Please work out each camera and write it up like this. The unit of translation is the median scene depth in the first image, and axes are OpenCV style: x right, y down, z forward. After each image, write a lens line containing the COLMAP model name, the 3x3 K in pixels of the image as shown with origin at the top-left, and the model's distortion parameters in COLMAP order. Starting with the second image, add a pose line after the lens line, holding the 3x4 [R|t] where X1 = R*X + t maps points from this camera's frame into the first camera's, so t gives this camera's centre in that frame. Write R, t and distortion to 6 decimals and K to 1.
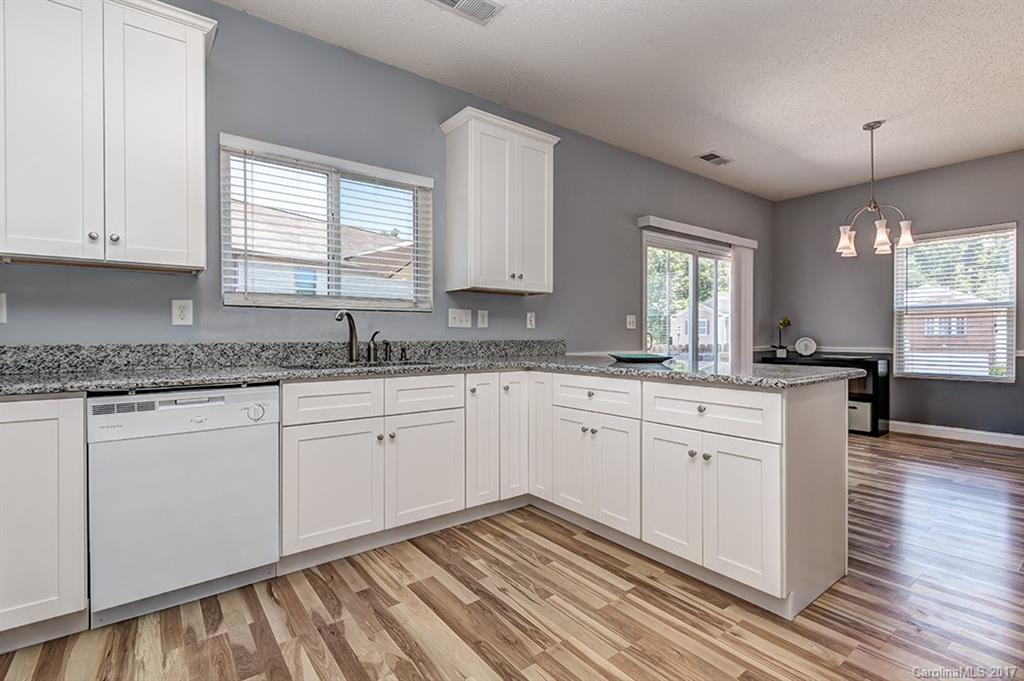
lens RADIAL K [[471.9, 0, 509.8], [0, 471.9, 334.5], [0, 0, 1]] dist [0.007967, -0.001269]
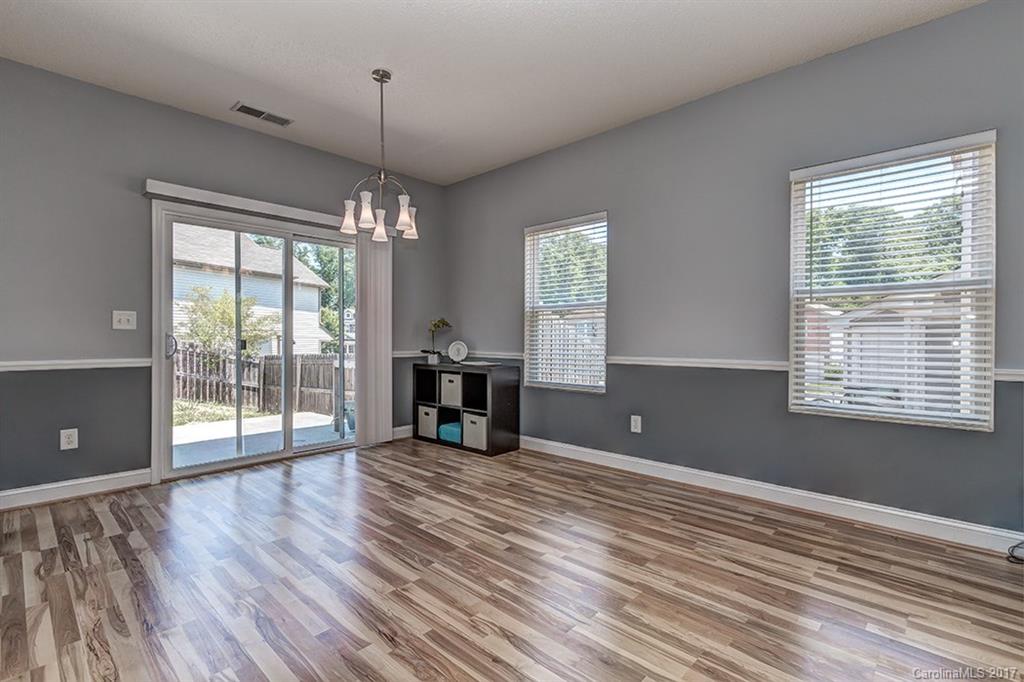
lens RADIAL K [[471.9, 0, 506.0], [0, 471.9, 340.2], [0, 0, 1]] dist [0.007967, -0.001269]
pose [[0.986337, 0.000294, 0.164742, 0.970959], [-0.001931, 0.999950, 0.009774, -0.007047], [-0.164731, -0.009959, 0.986288, 0.209739]]
